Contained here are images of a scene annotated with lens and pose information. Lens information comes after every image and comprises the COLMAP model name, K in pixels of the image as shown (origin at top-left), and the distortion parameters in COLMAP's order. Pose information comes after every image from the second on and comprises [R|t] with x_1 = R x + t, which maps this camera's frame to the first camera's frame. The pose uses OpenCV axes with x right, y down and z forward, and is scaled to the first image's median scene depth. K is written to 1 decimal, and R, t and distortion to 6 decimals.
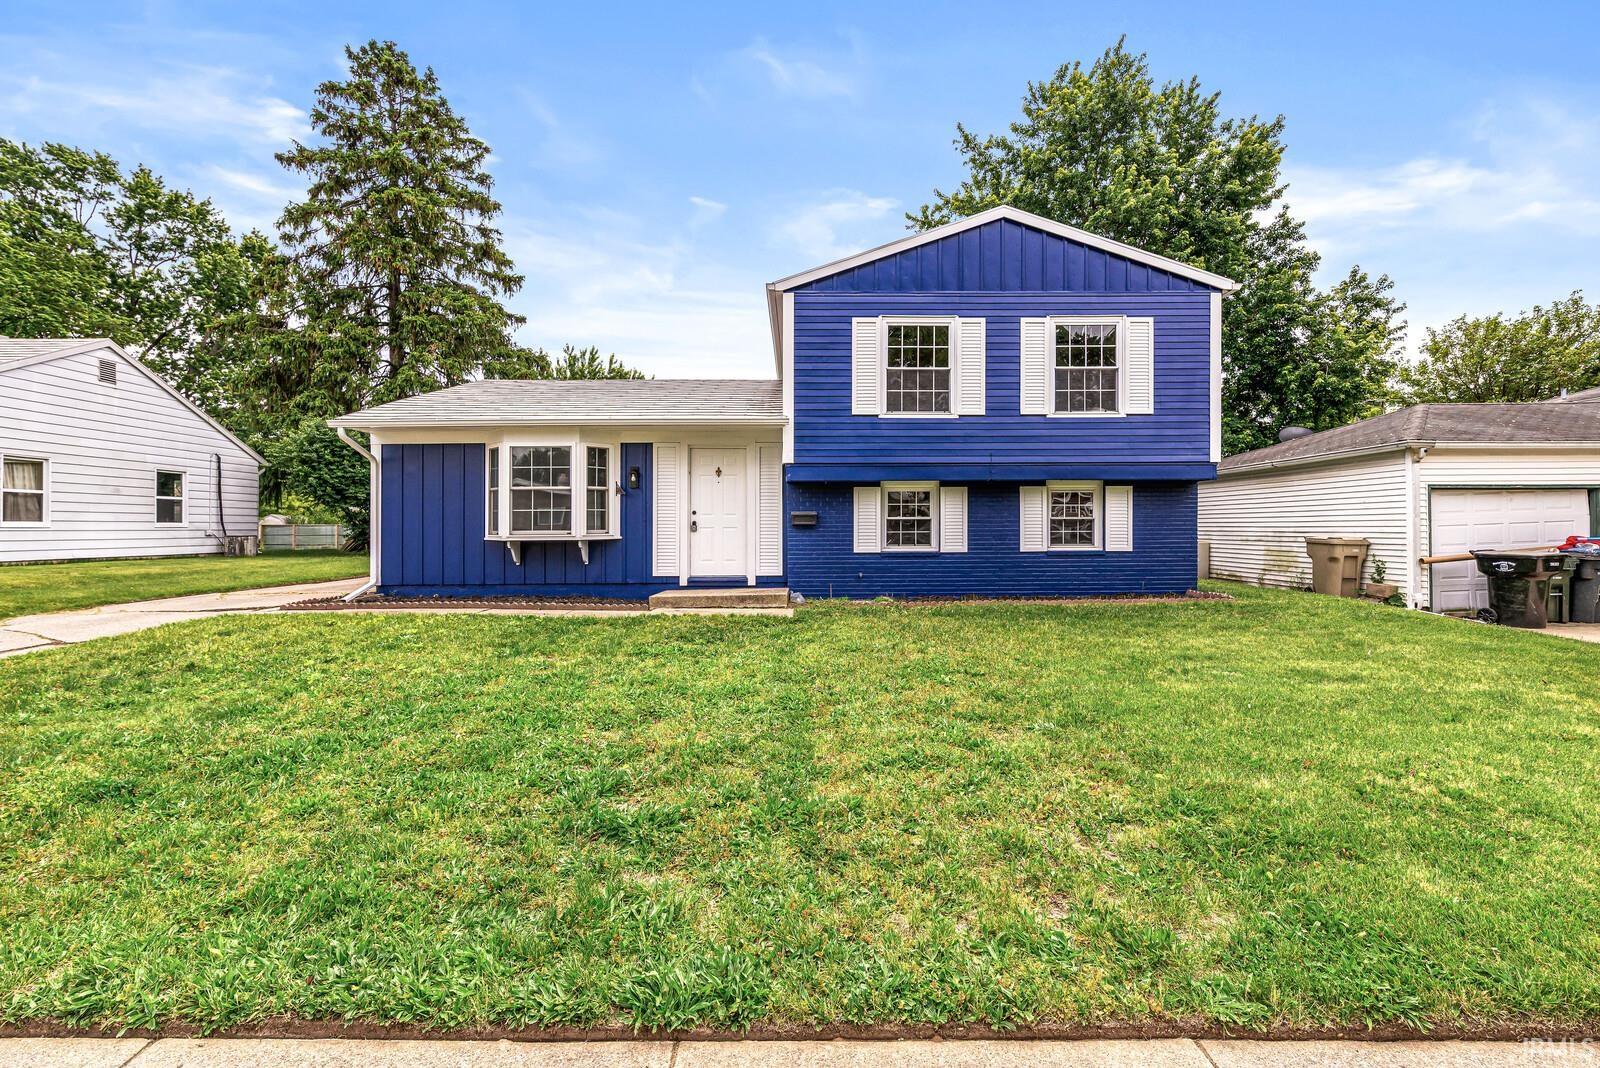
lens RADIAL K [[714.5, 0, 800.0], [0, 714.5, 534.0], [0, 0, 1]] dist [-0.000174, -0.000023]
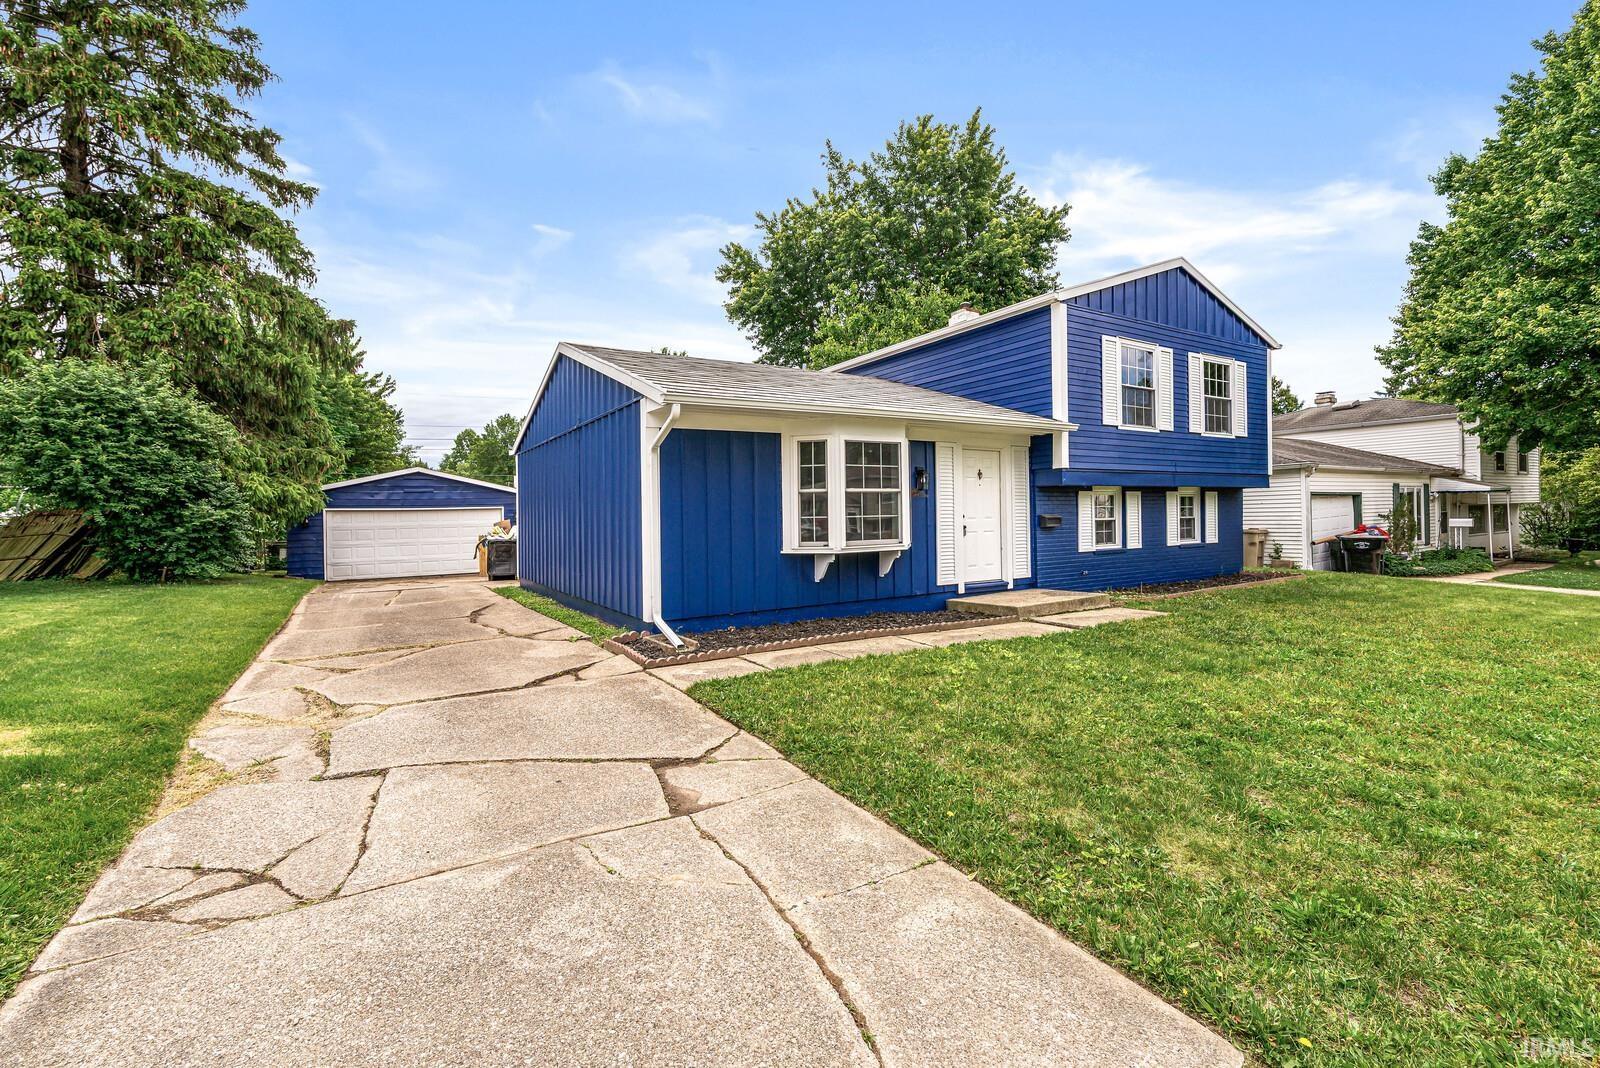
lens RADIAL K [[710.2, 0, 800.7], [0, 710.2, 523.4], [0, 0, 1]] dist [-0.000287, -0.000164]
pose [[0.850108, -0.016168, 0.526360, -0.835705], [0.019217, 0.999815, -0.000325, -0.024321], [-0.526258, 0.010391, 0.850261, 0.309923]]
